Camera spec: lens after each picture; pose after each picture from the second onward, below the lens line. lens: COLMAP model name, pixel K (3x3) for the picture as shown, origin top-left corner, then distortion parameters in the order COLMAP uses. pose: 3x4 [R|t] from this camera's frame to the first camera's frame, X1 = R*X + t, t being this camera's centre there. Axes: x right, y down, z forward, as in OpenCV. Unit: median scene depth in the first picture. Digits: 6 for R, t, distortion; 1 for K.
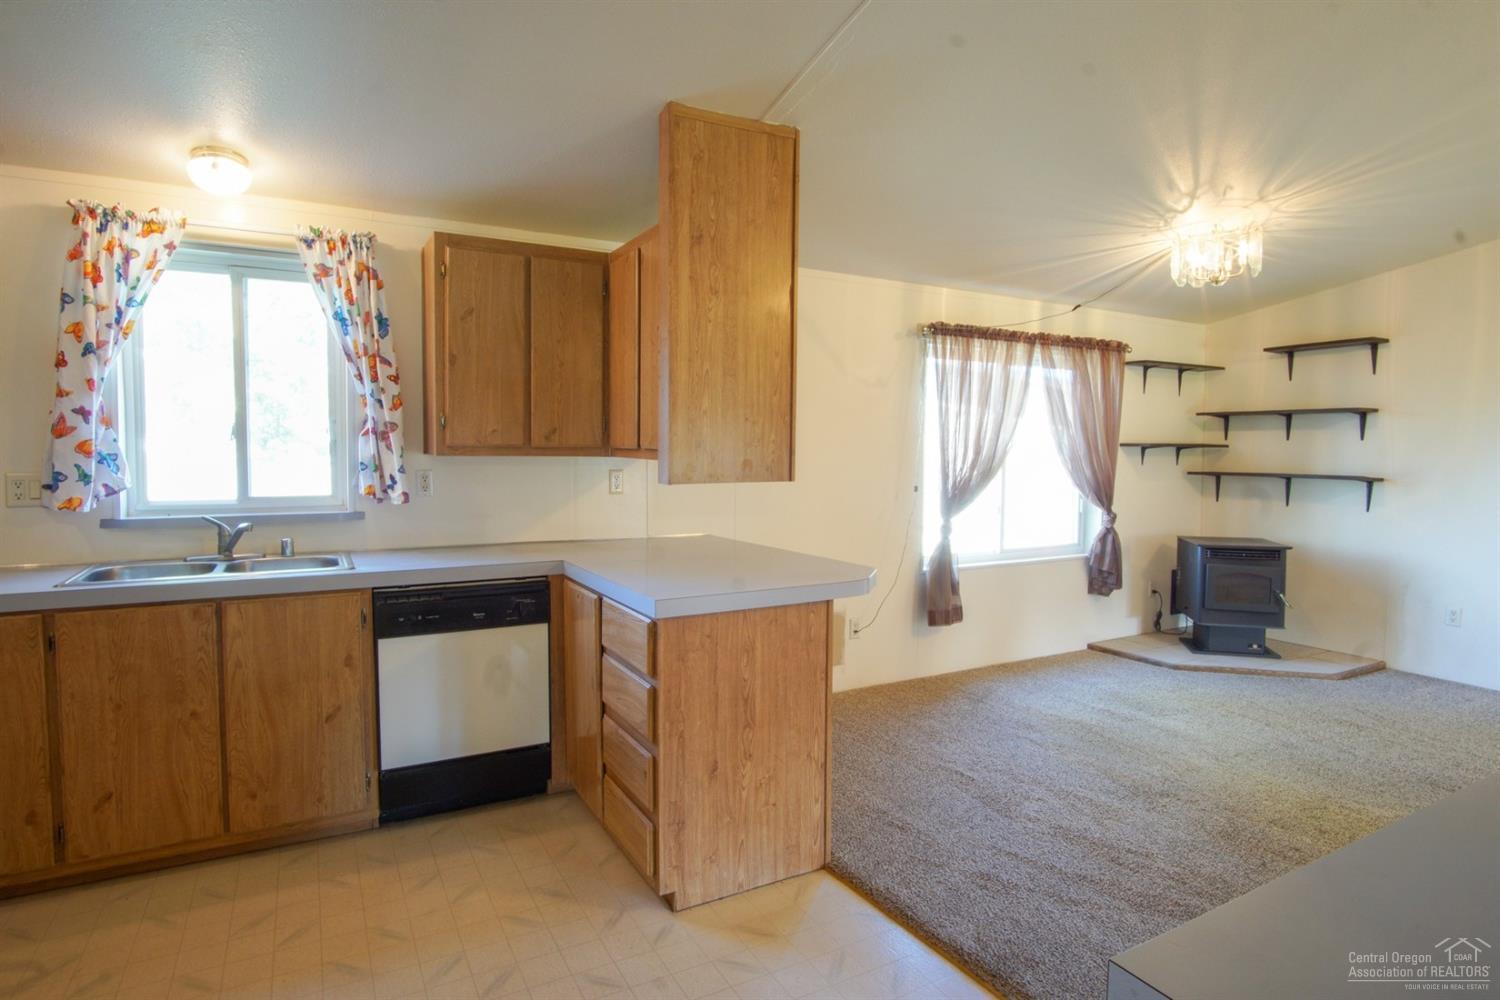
lens RADIAL K [[798.5, 0, 740.7], [0, 798.5, 492.5], [0, 0, 1]] dist [-0.022083, 0.000887]
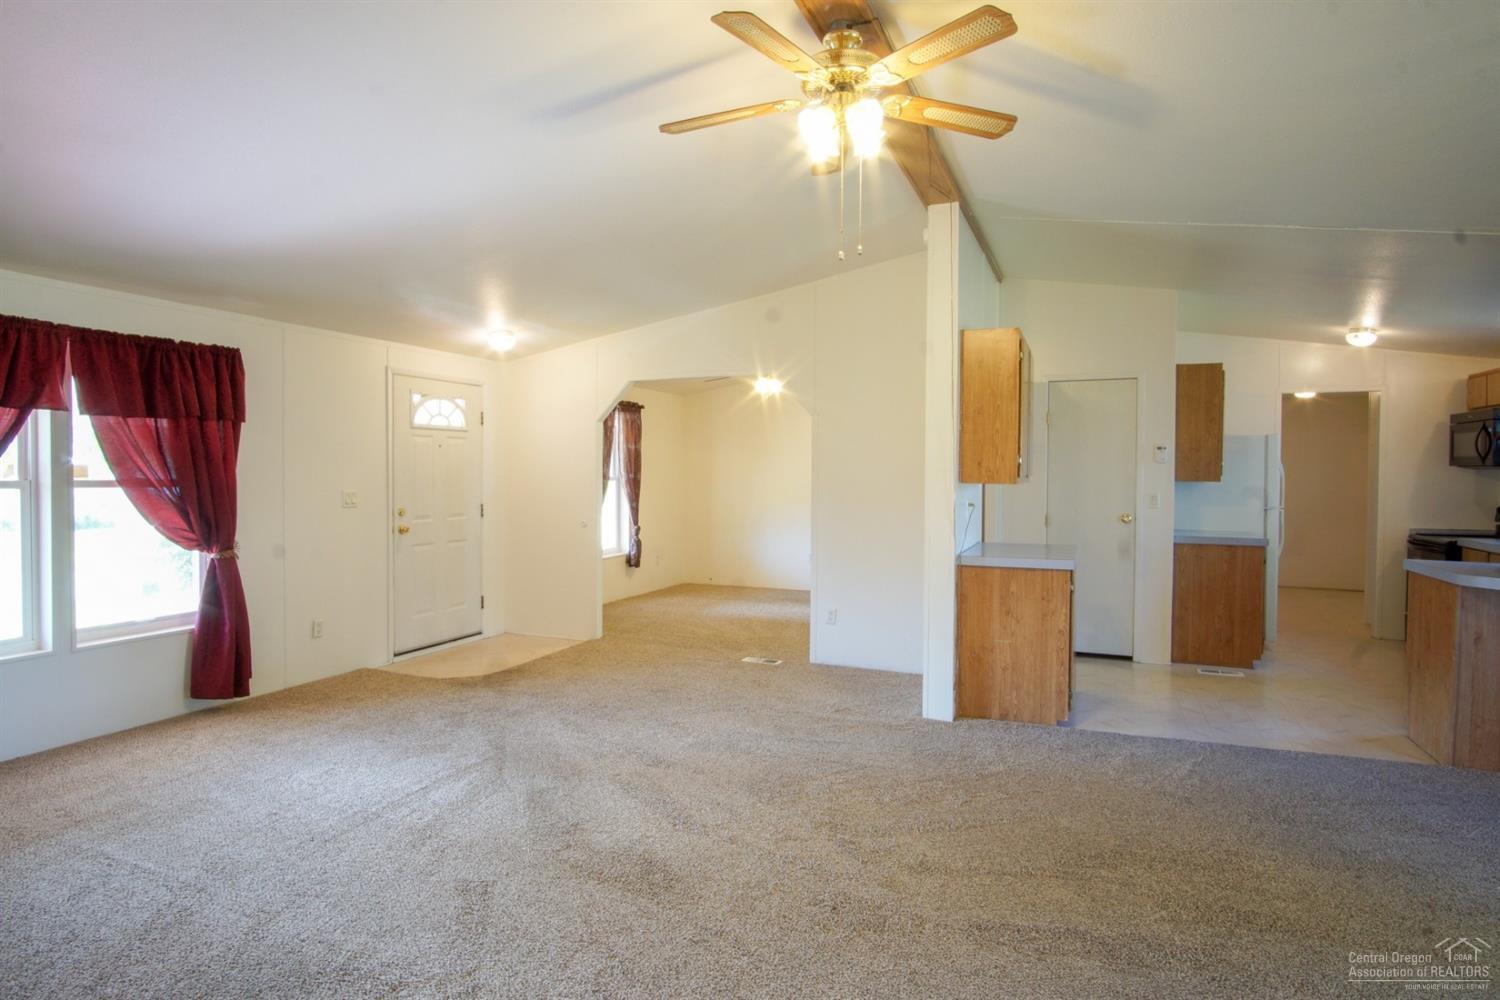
lens RADIAL K [[798.5, 0, 740.7], [0, 798.5, 492.5], [0, 0, 1]] dist [-0.022083, 0.000887]
pose [[-0.793345, 0.004577, -0.608755, 1.858630], [-0.044609, 0.996846, 0.065629, -0.061872], [0.607136, 0.079222, -0.790639, 1.220915]]
